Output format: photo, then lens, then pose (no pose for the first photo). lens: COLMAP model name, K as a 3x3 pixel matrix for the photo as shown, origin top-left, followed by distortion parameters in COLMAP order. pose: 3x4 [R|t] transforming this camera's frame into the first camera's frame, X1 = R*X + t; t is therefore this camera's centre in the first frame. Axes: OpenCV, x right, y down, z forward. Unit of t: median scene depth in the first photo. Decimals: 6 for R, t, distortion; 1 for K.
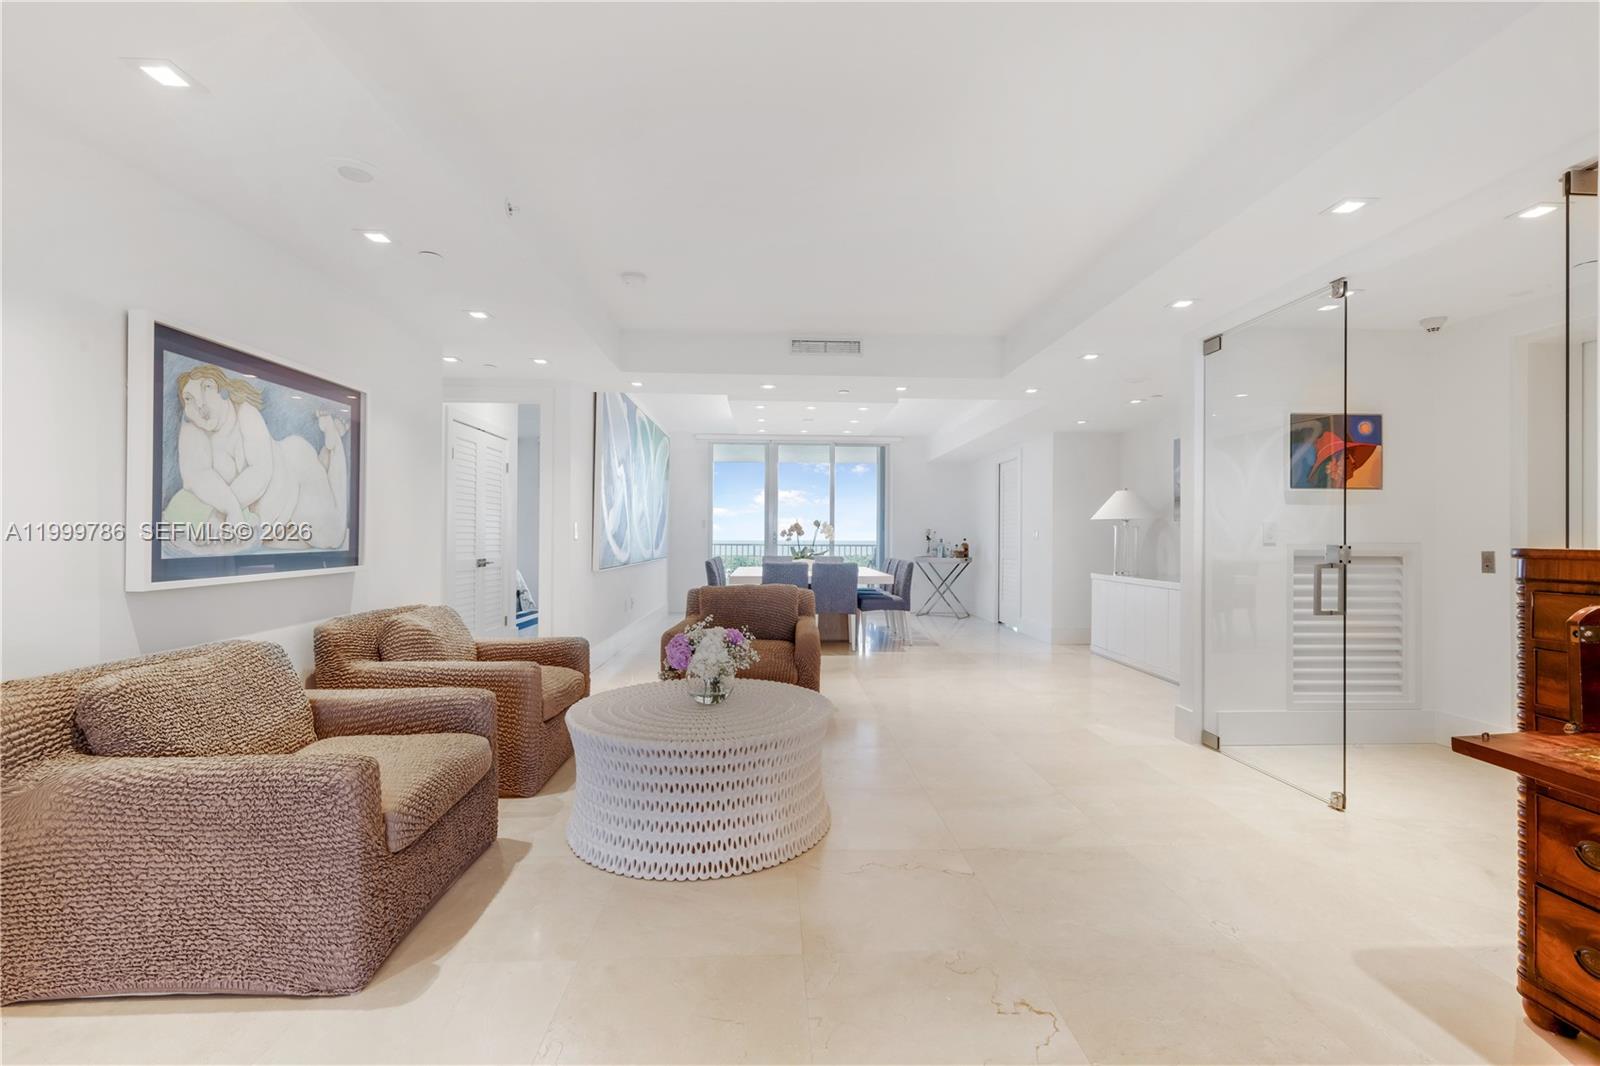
lens RADIAL K [[684.4, 0, 805.9], [0, 684.4, 540.9], [0, 0, 1]] dist [0.000415, -0.000063]
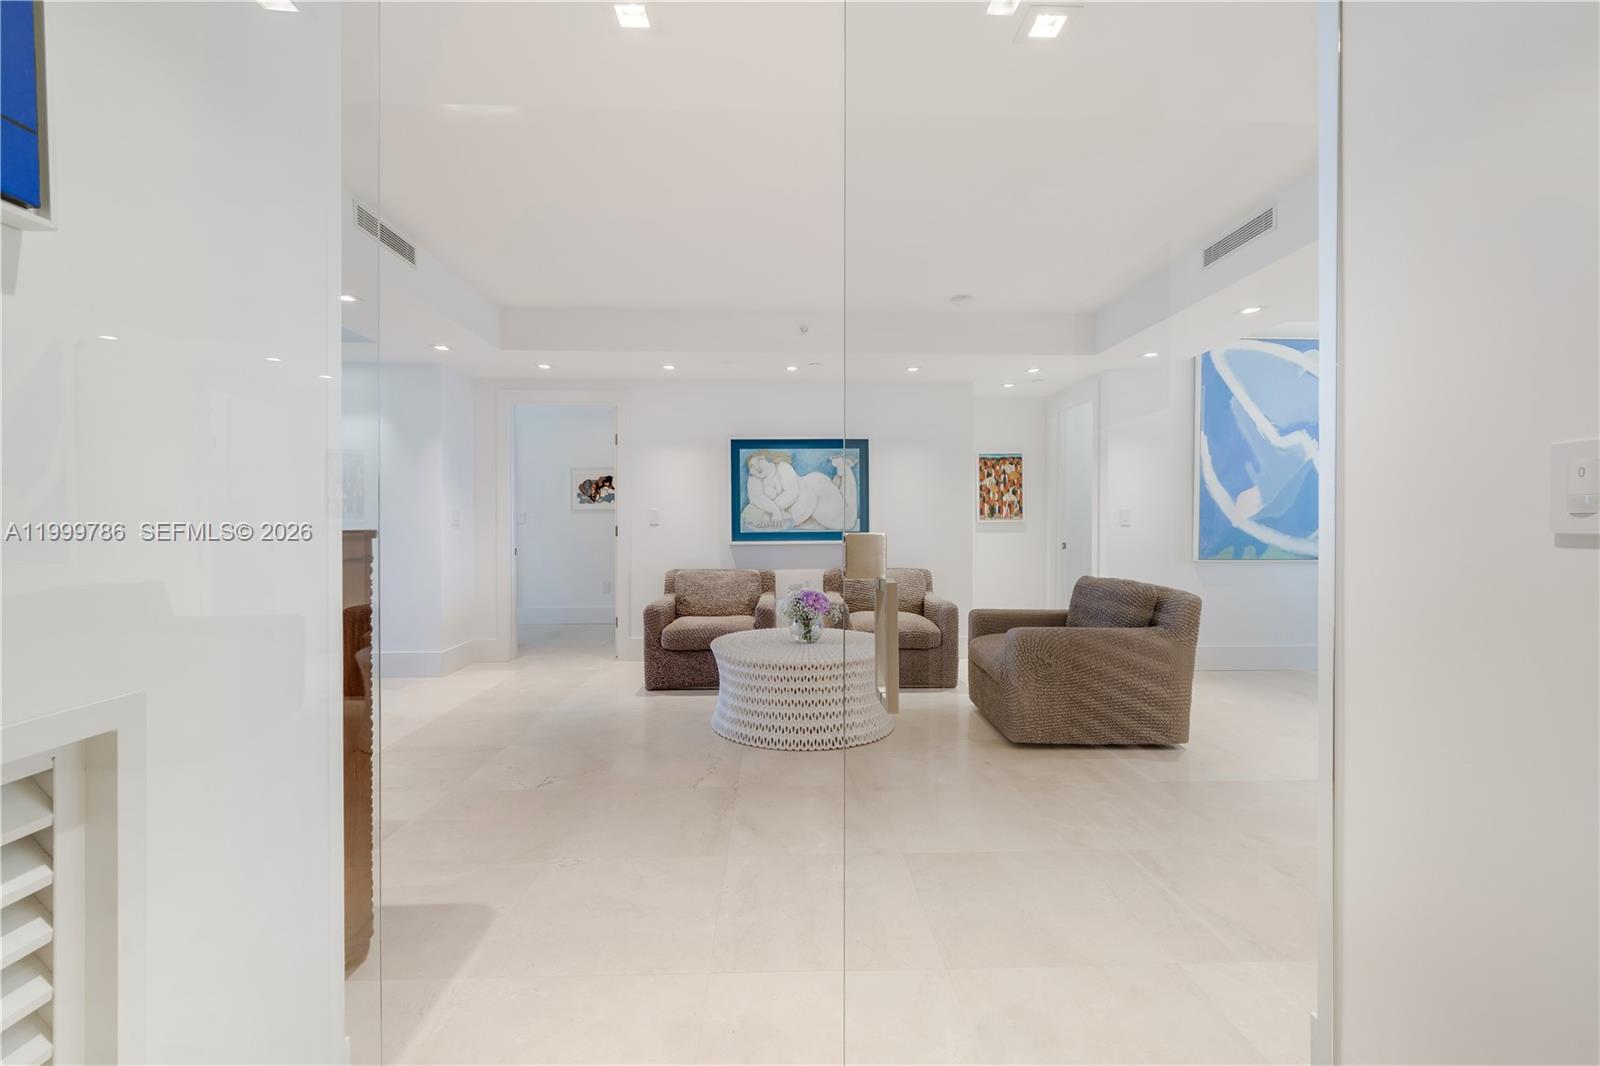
lens RADIAL K [[684.4, 0, 792.8], [0, 684.4, 528.6], [0, 0, 1]] dist [0.000415, -0.000063]
pose [[-0.028303, 0.004121, -0.999591, 0.918774], [-0.003492, 0.999985, 0.004222, 0.000922], [0.999593, 0.003610, -0.028288, 0.740669]]
